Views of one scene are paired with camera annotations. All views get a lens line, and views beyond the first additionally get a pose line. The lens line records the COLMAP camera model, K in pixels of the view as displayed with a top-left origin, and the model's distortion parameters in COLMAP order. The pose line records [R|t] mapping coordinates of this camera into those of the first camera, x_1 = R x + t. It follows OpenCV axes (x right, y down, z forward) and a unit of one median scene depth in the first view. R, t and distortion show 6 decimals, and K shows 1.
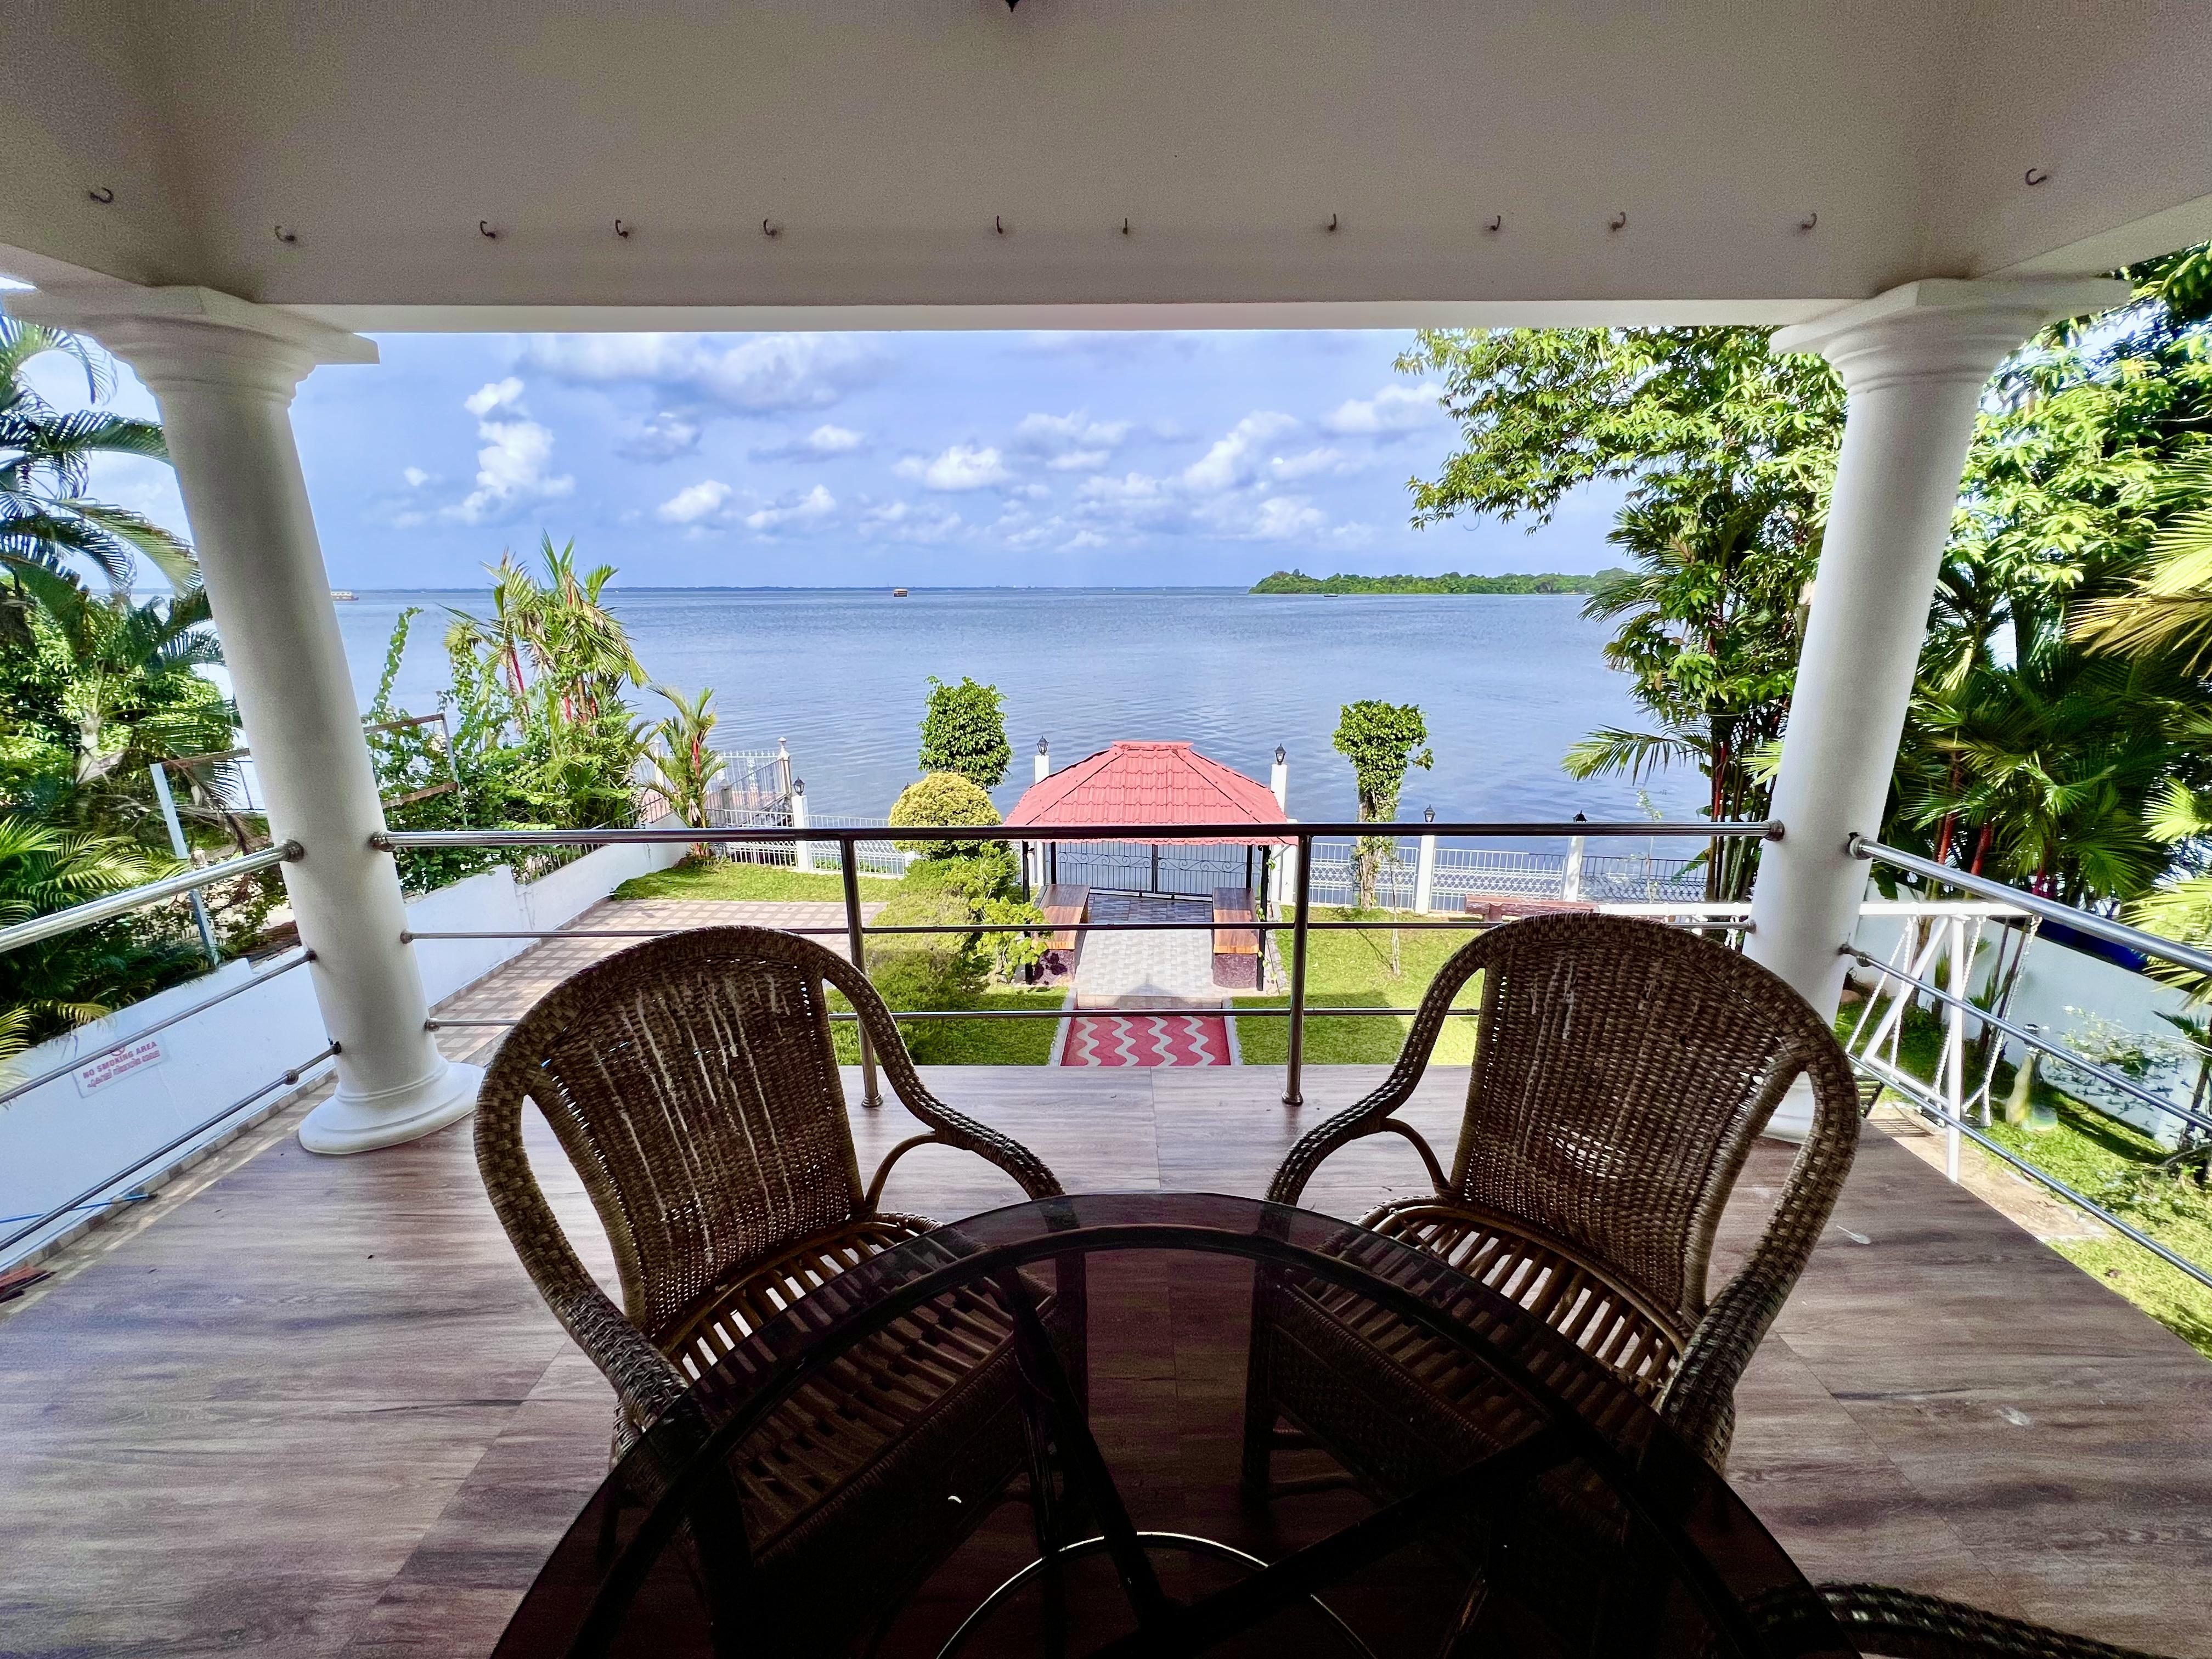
lens RADIAL K [[891.4, 0, 1112.0], [0, 891.4, 829.7], [0, 0, 1]] dist [0.001899, 0.000203]
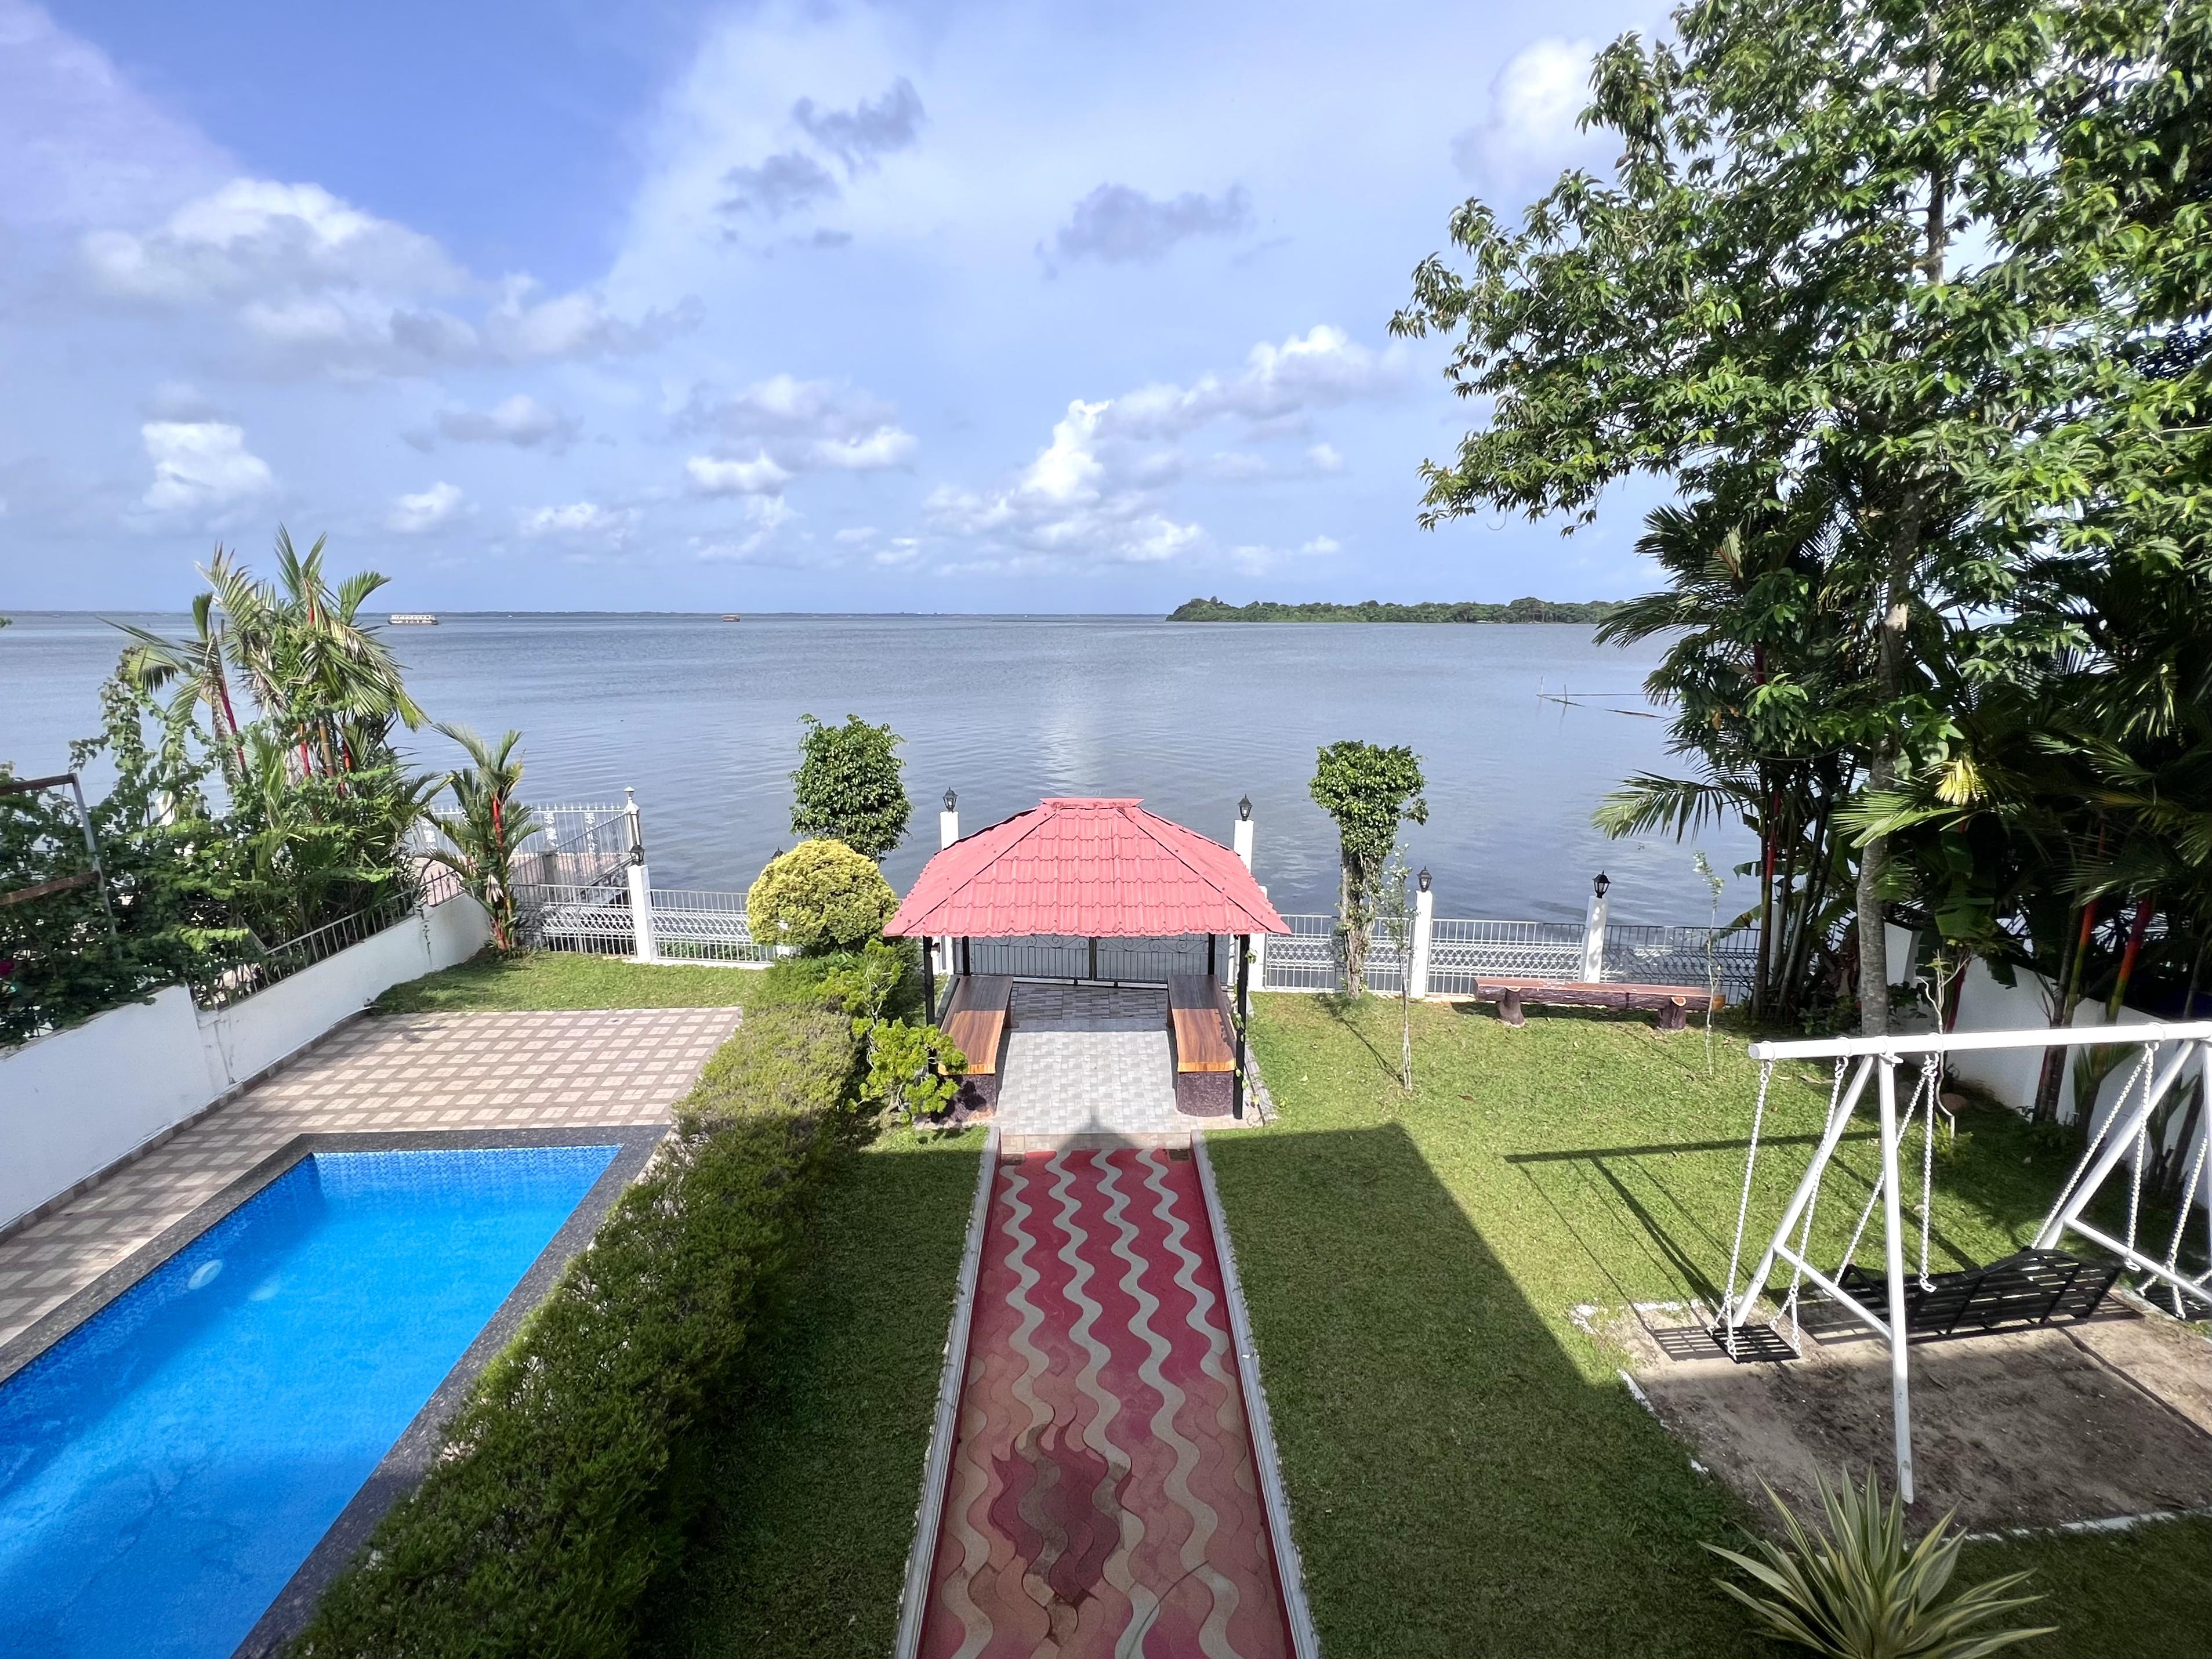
lens RADIAL K [[891.5, 0, 1103.9], [0, 891.5, 821.9], [0, 0, 1]] dist [0.001899, 0.000203]
pose [[0.995774, -0.016230, 0.090391, -0.014223], [0.019830, 0.999039, -0.039077, -0.044648], [-0.089670, 0.040705, 0.995139, 0.211599]]
